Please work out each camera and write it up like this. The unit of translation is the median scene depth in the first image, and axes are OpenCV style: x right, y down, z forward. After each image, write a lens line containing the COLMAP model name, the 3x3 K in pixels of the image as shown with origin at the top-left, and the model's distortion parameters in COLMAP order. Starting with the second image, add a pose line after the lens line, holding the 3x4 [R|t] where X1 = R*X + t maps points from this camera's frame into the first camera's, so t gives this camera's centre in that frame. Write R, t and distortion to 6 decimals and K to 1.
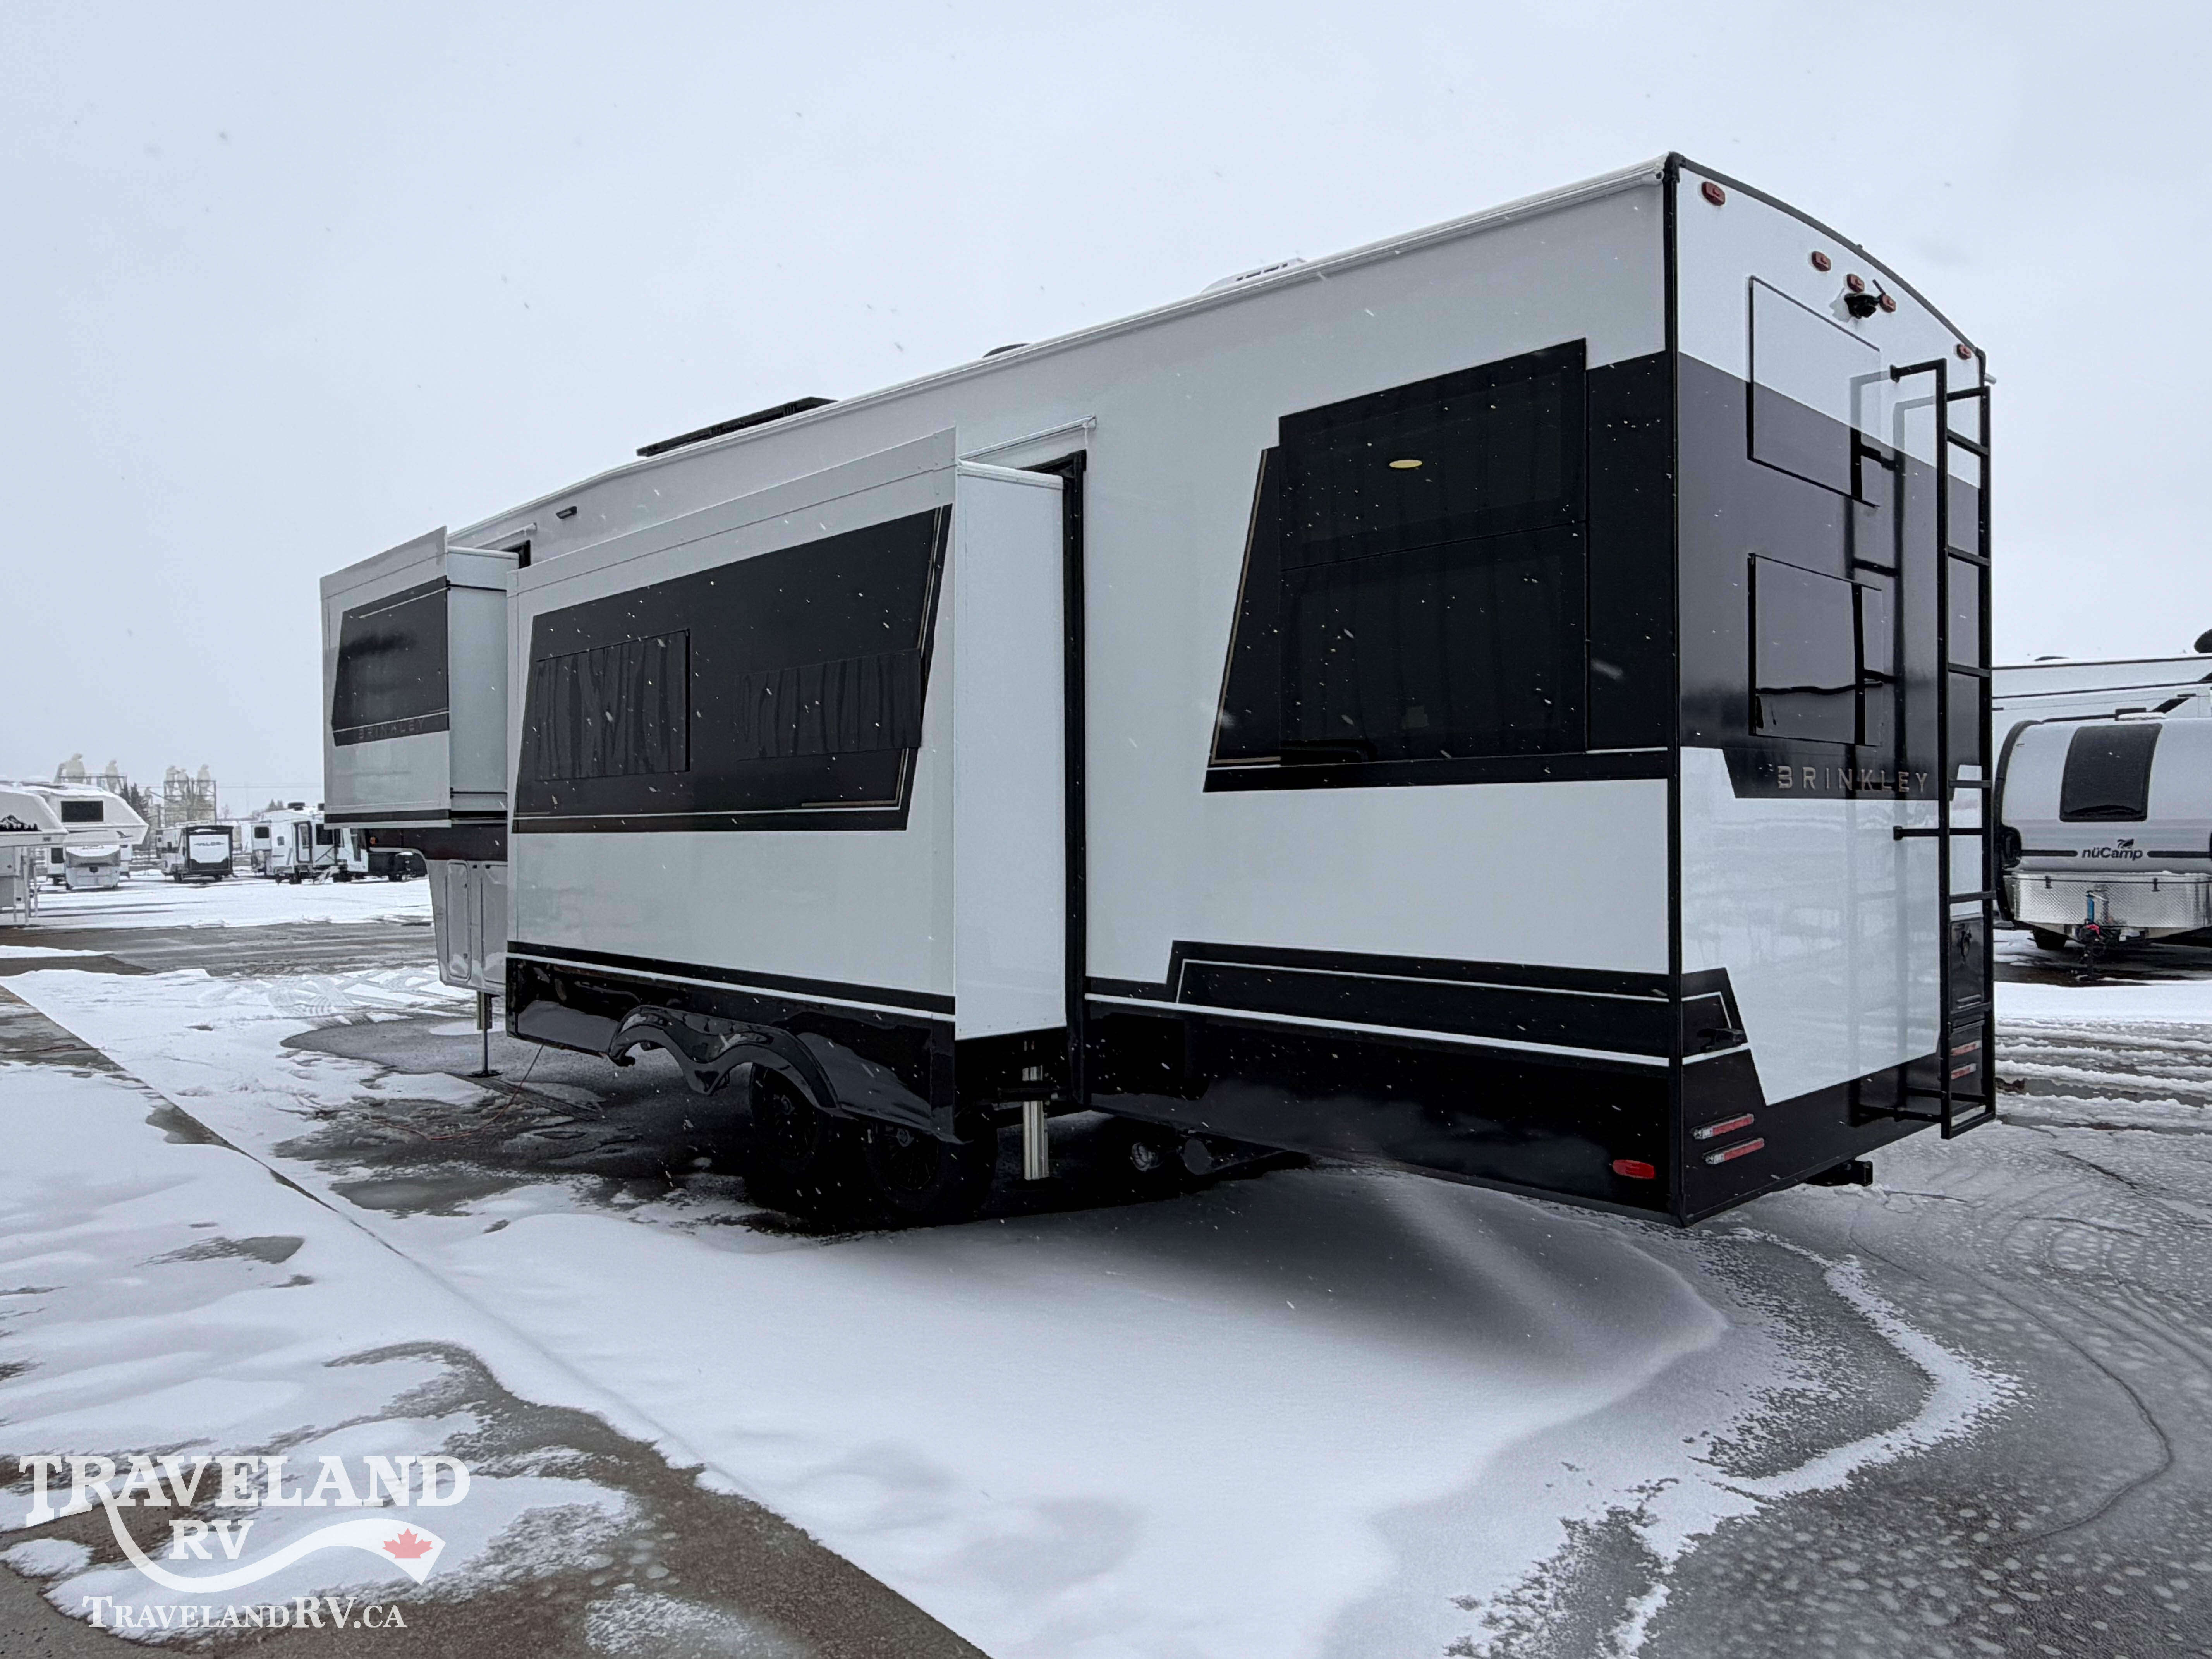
lens RADIAL K [[1484.5, 0, 1108.6], [0, 1484.5, 834.3], [0, 0, 1]] dist [-0.003228, 0.001351]
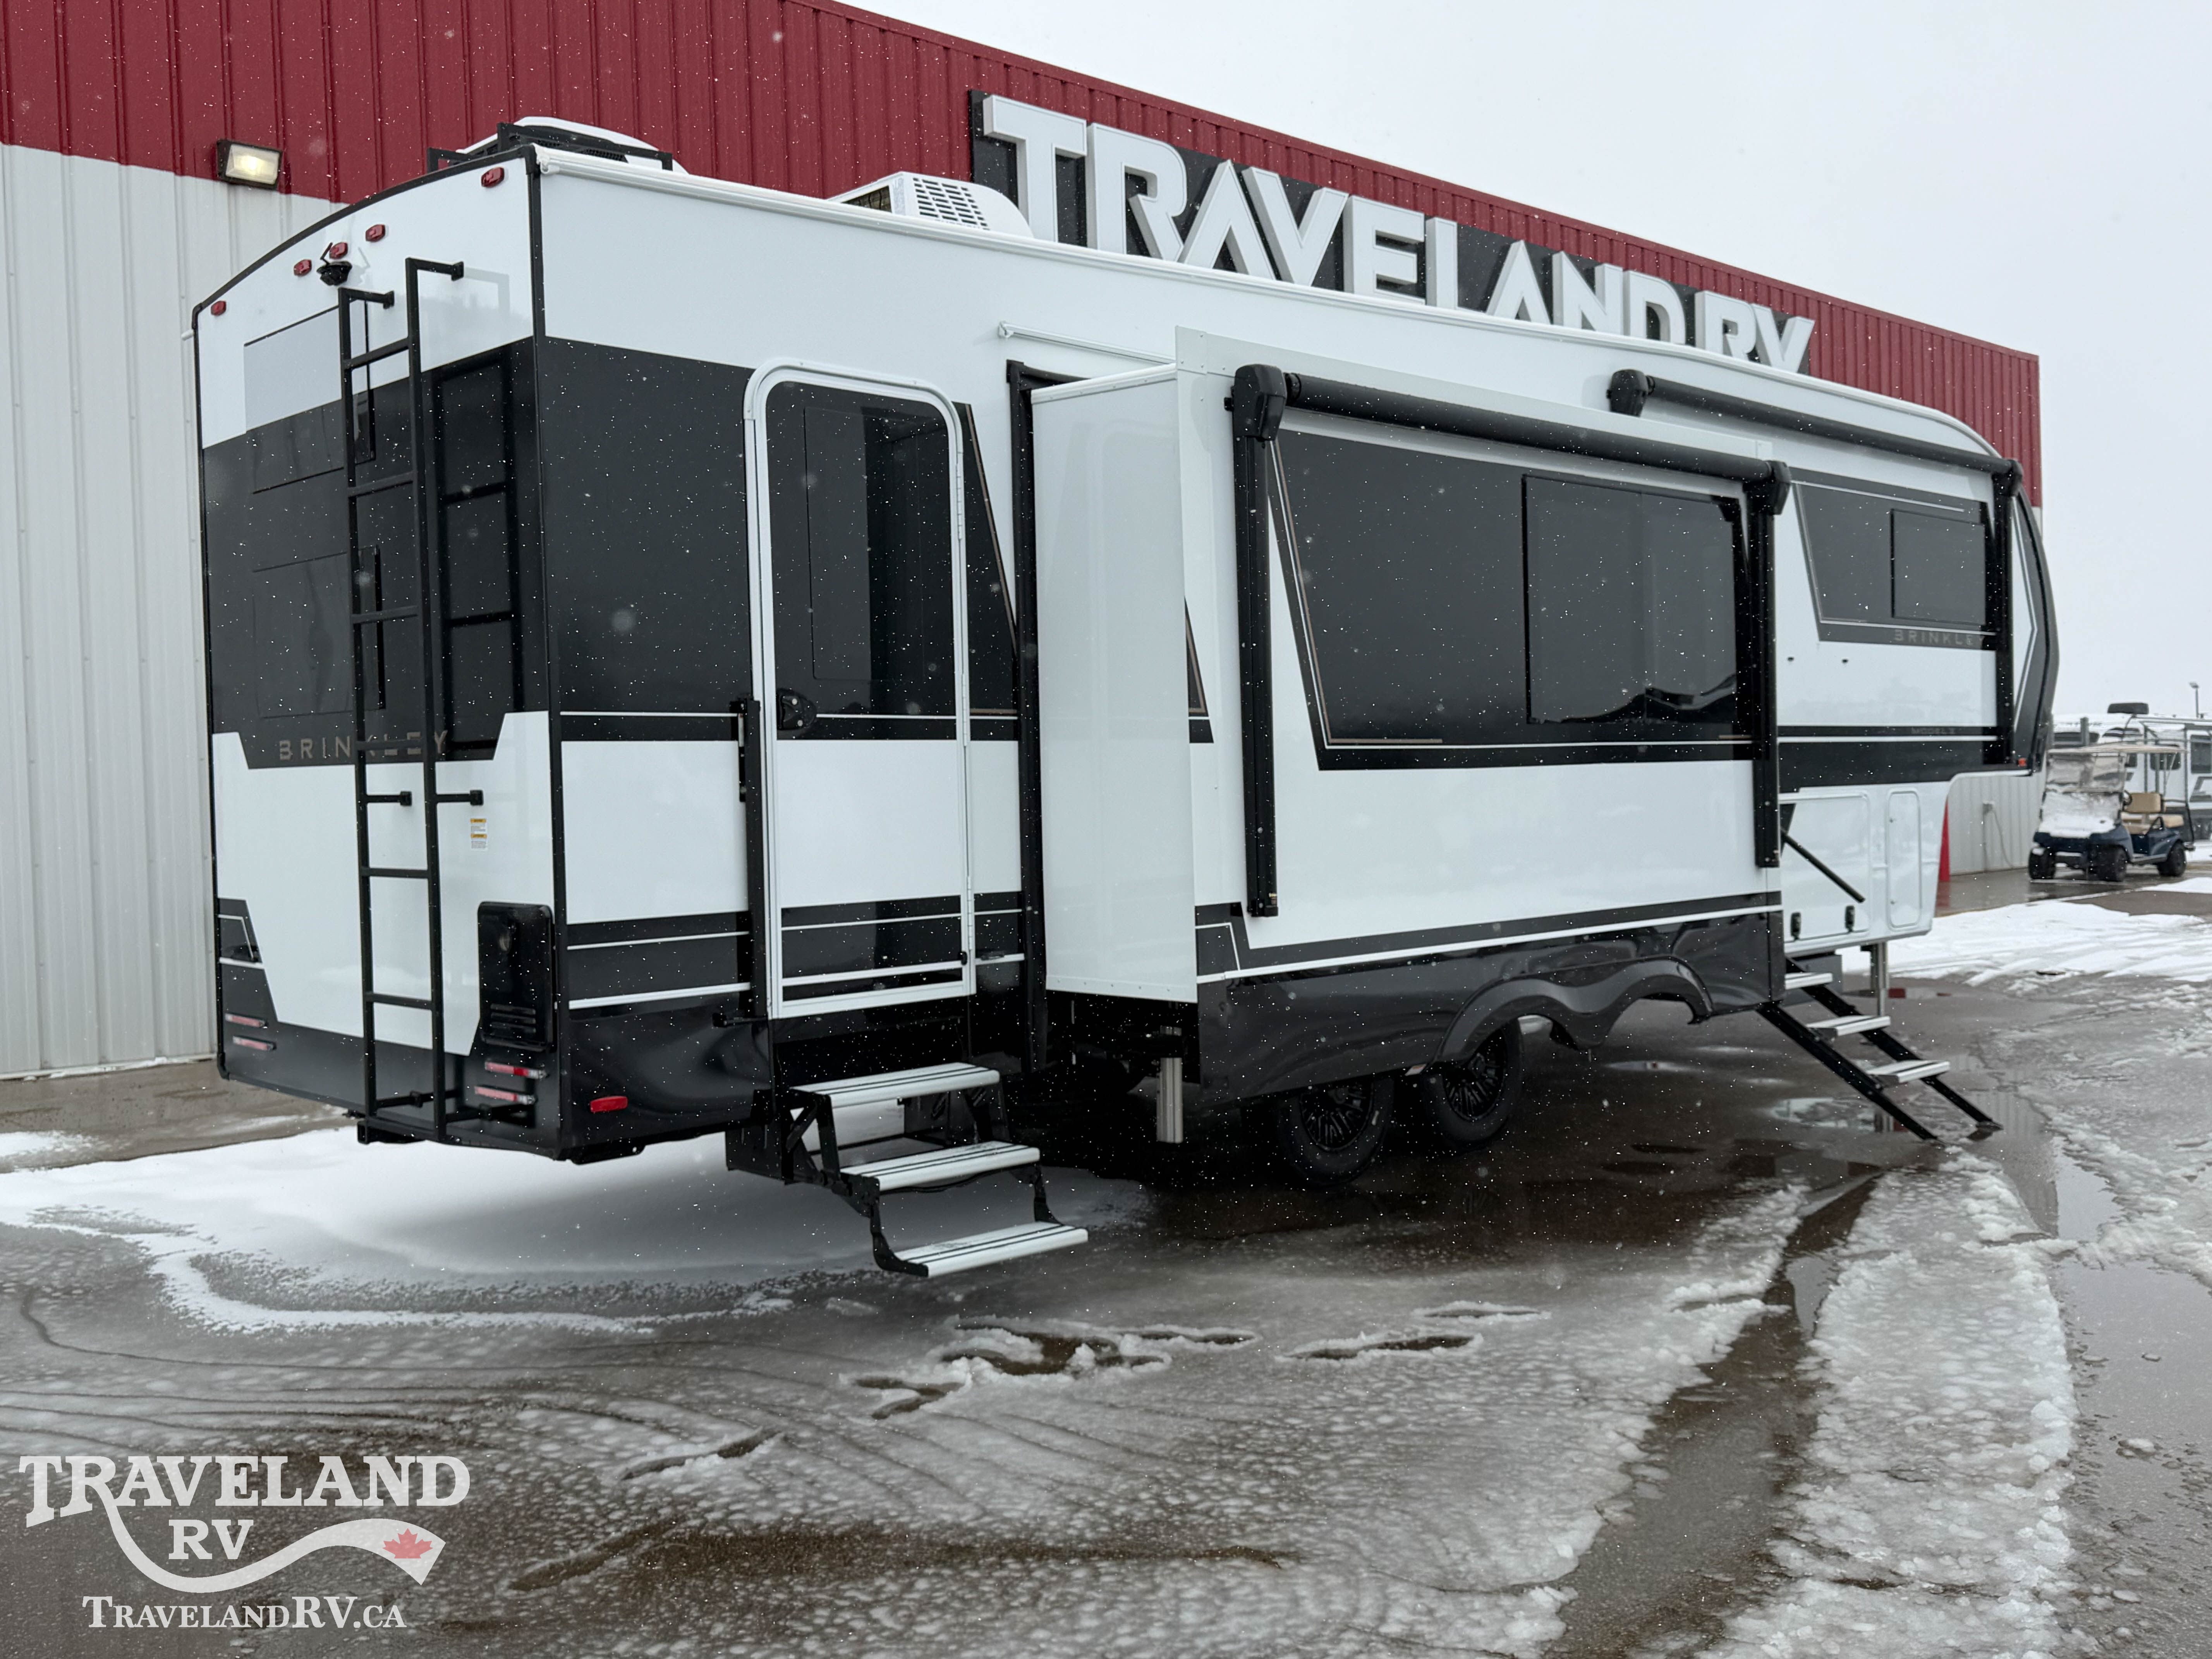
lens RADIAL K [[2015.9, 0, 1110.9], [0, 2015.9, 825.9], [0, 0, 1]] dist [-0.005466, 0.000000]
pose [[0.016428, 0.038634, -0.999118, 1.846531], [0.021871, 0.999000, 0.038989, -0.023650], [0.999626, -0.022492, 0.015567, 1.459373]]
